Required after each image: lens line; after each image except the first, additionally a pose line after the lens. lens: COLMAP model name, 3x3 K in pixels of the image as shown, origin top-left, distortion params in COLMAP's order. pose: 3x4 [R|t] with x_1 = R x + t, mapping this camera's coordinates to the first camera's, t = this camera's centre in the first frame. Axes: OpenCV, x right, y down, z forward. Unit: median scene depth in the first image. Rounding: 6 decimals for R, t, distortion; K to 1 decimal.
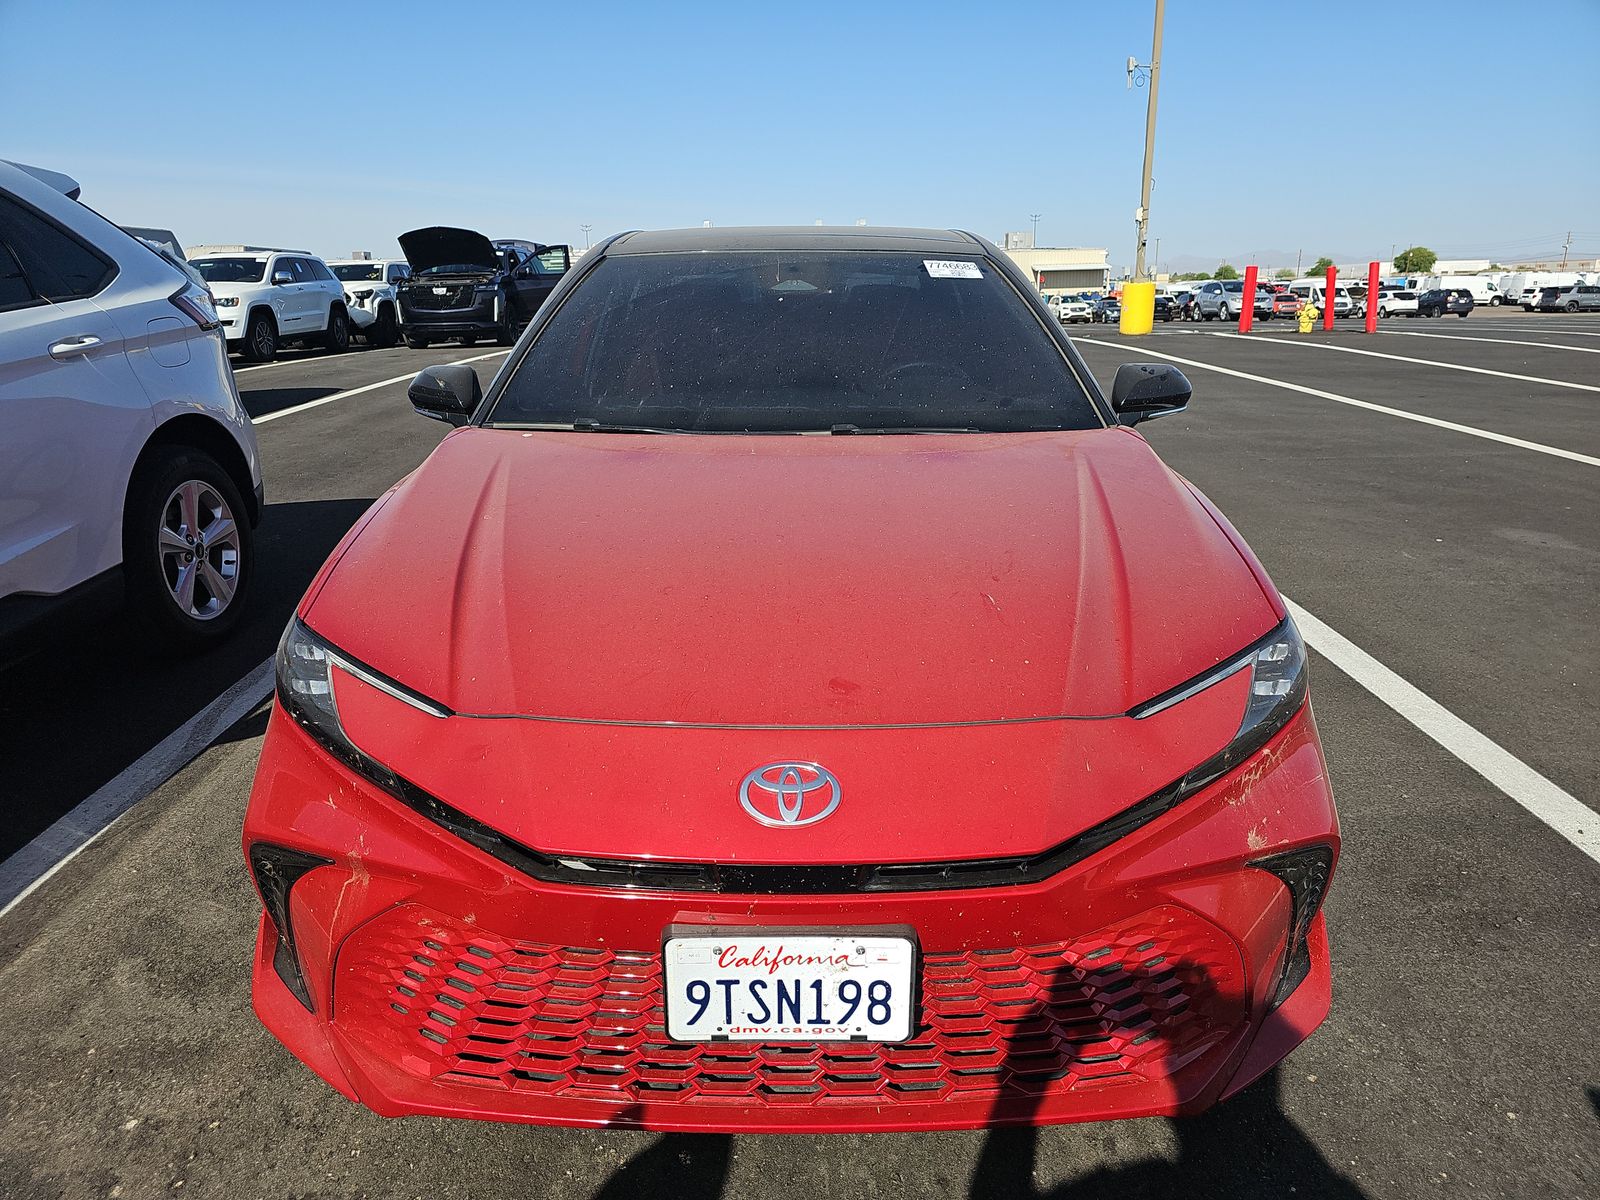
lens RADIAL K [[1081.0, 0, 797.6], [0, 1081.0, 603.8], [0, 0, 1]] dist [0.027685, -0.008469]
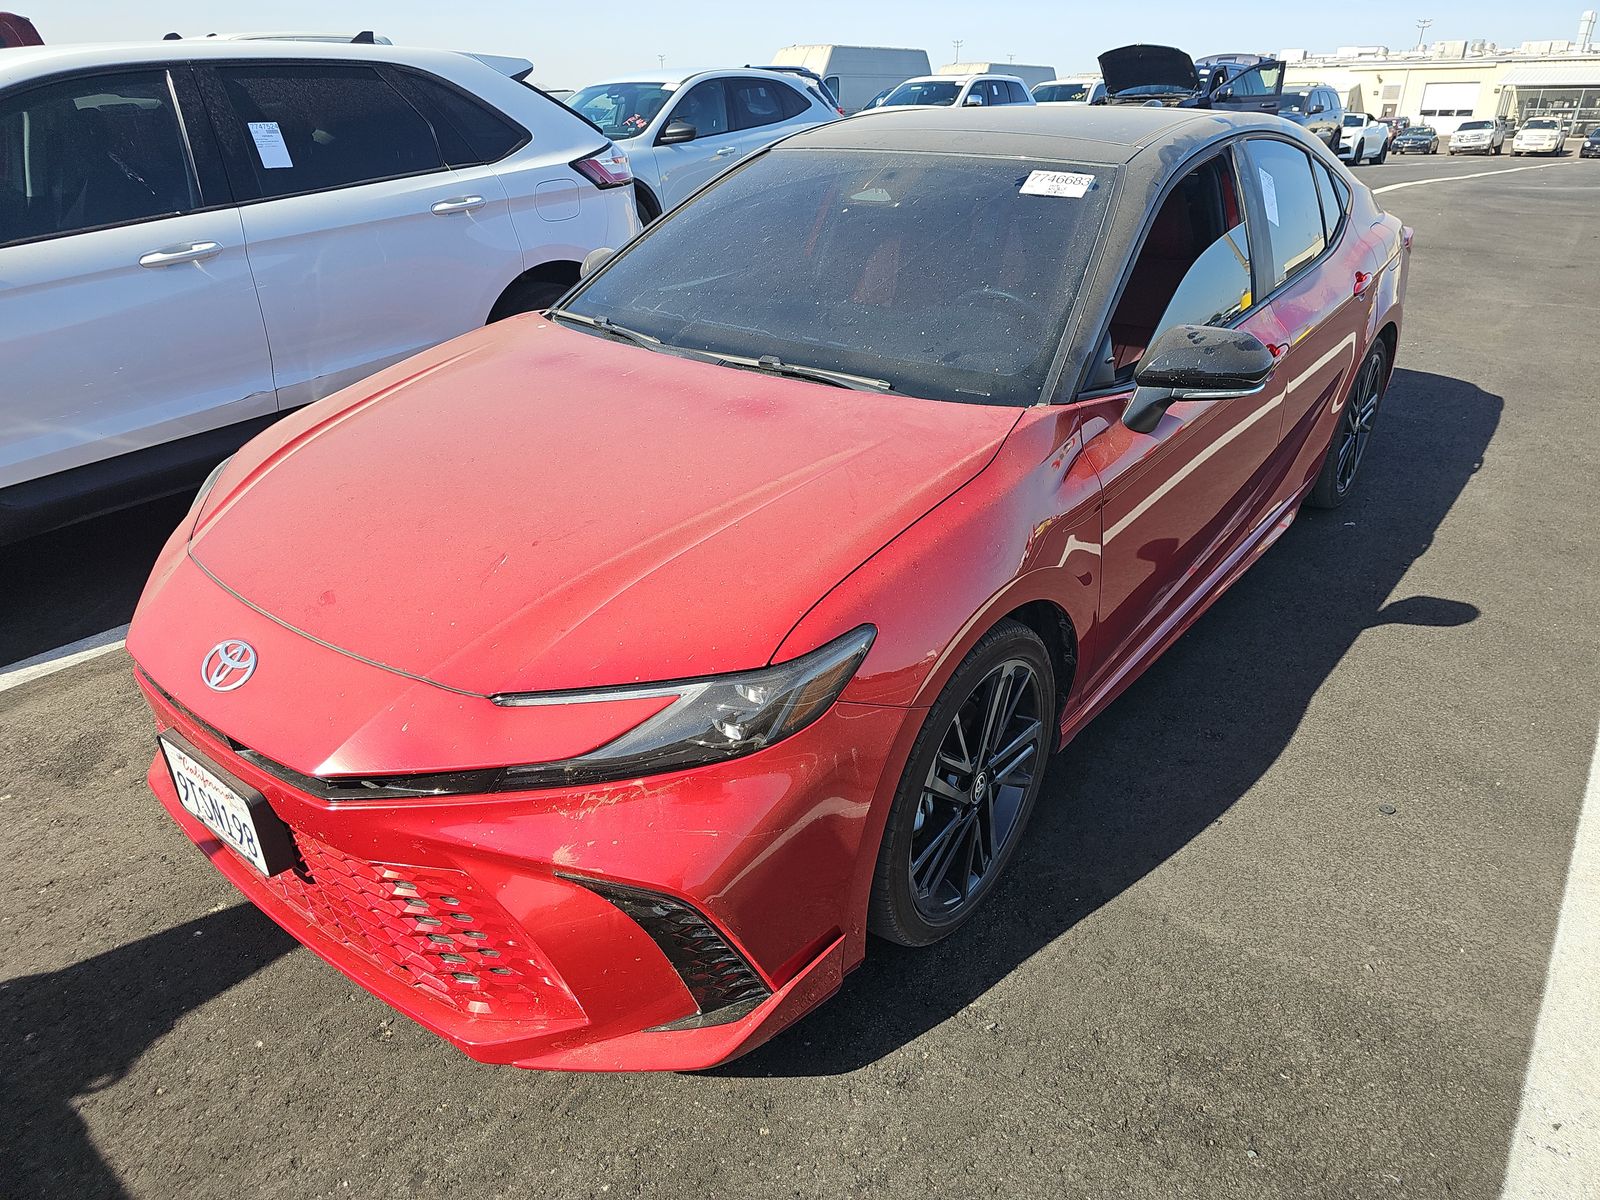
lens RADIAL K [[1081.0, 0, 799.6], [0, 1081.0, 600.0], [0, 0, 1]] dist [0.027685, -0.008469]
pose [[0.783474, 0.272185, -0.558644, 0.452324], [-0.184669, 0.960340, 0.208911, -0.109203], [0.593351, -0.060512, 0.802666, 0.136839]]
